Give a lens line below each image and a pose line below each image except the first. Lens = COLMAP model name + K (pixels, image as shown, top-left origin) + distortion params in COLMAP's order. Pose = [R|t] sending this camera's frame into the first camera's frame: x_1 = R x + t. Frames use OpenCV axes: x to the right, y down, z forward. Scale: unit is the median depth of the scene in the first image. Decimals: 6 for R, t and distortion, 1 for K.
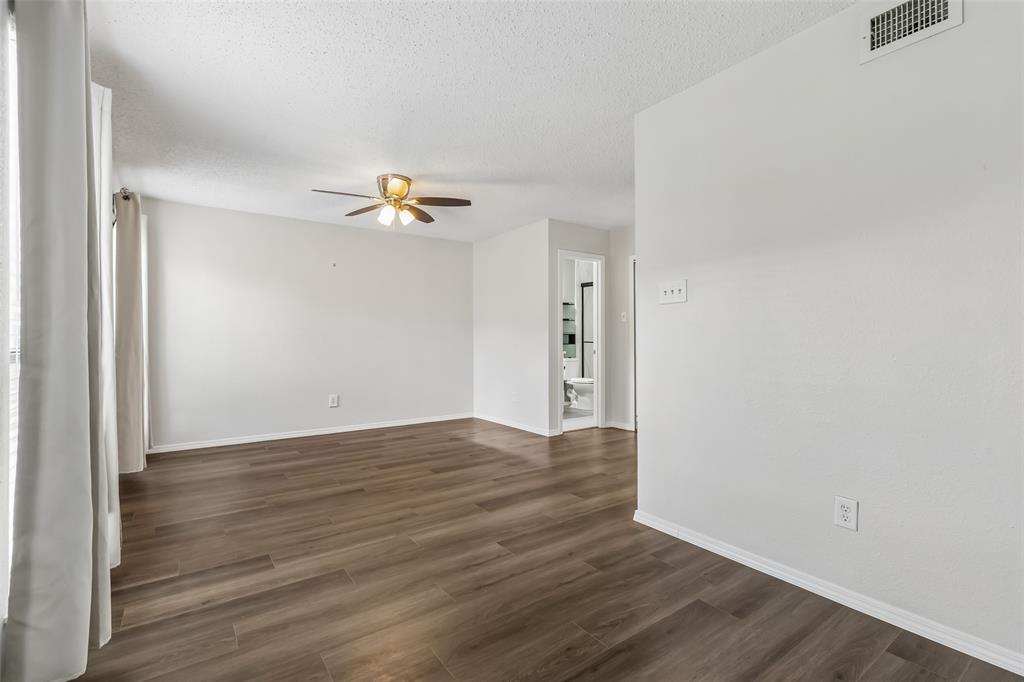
lens RADIAL K [[467.2, 0, 512.8], [0, 467.2, 341.9], [0, 0, 1]] dist [0.002803, -0.000488]
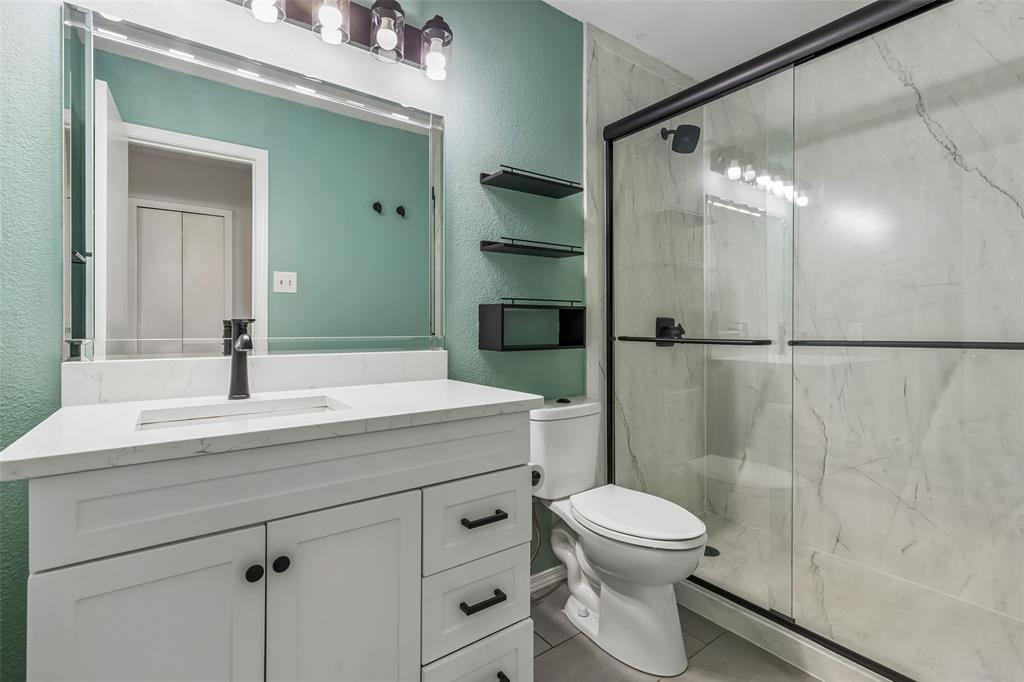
lens RADIAL K [[467.2, 0, 511.6], [0, 467.2, 333.6], [0, 0, 1]] dist [0.002803, -0.000488]
pose [[0.999978, -0.003578, 0.005628, 0.092120], [0.003562, 0.999989, 0.002913, -0.003532], [-0.005638, -0.002893, 0.999980, 0.741203]]
